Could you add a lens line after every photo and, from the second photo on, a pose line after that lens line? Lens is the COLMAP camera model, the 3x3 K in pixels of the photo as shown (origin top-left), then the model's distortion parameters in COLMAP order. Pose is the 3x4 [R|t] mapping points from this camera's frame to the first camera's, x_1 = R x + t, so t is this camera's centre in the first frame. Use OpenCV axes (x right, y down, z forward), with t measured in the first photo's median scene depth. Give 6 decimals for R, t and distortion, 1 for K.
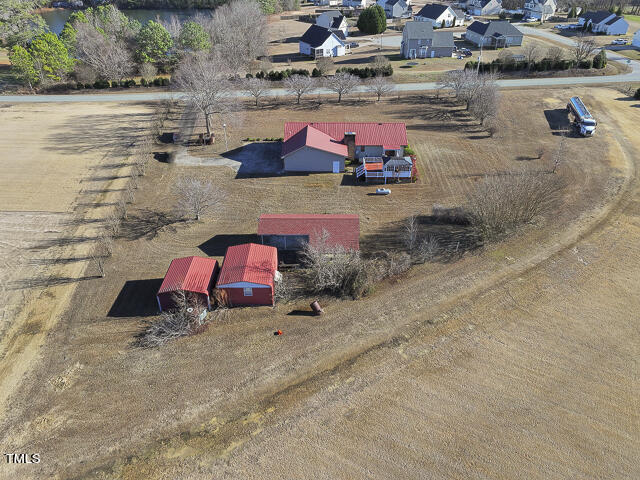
lens RADIAL K [[456.5, 0, 323.5], [0, 456.5, 238.2], [0, 0, 1]] dist [0.000226, -0.000665]
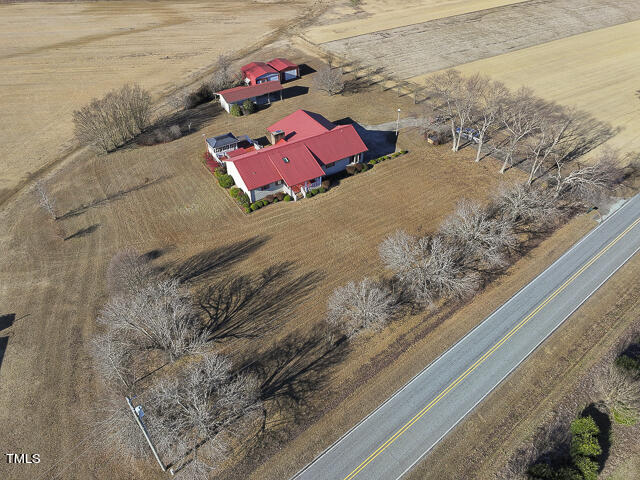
lens RADIAL K [[456.5, 0, 323.5], [0, 456.5, 238.2], [0, 0, 1]] dist [0.000226, -0.000665]
pose [[-0.841226, 0.349961, -0.412148, 0.461073], [-0.302922, 0.326349, 0.895396, -1.068873], [0.447858, 0.878079, -0.168522, 1.436606]]
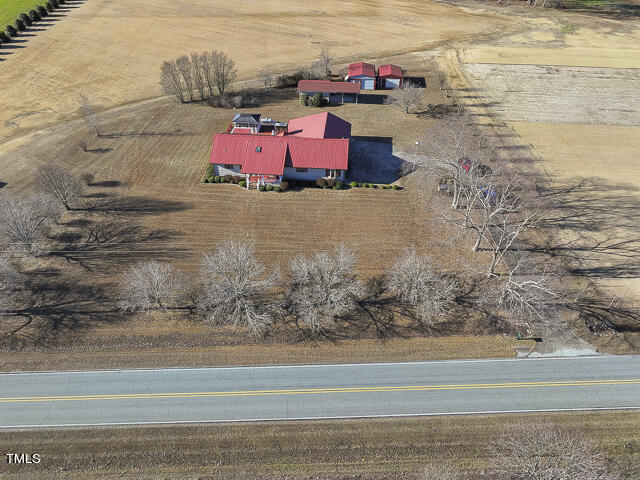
lens RADIAL K [[456.5, 0, 323.5], [0, 456.5, 238.2], [0, 0, 1]] dist [0.000226, -0.000665]
pose [[-0.997182, -0.055152, 0.050865, -0.097212], [0.034174, 0.269672, 0.962346, -1.130687], [-0.066792, 0.961371, -0.267028, 1.529525]]
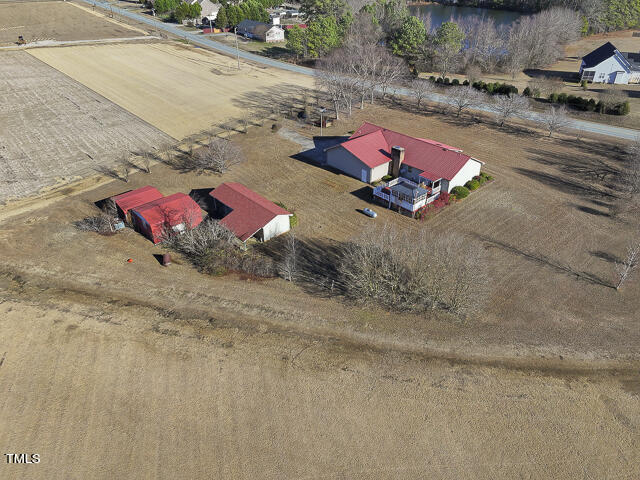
lens RADIAL K [[456.5, 0, 323.5], [0, 456.5, 238.2], [0, 0, 1]] dist [0.000226, -0.000665]
pose [[0.679971, 0.394065, -0.618347, 0.611305], [-0.396263, 0.907044, 0.142294, -0.139905], [0.616941, 0.148272, 0.772916, 0.230968]]
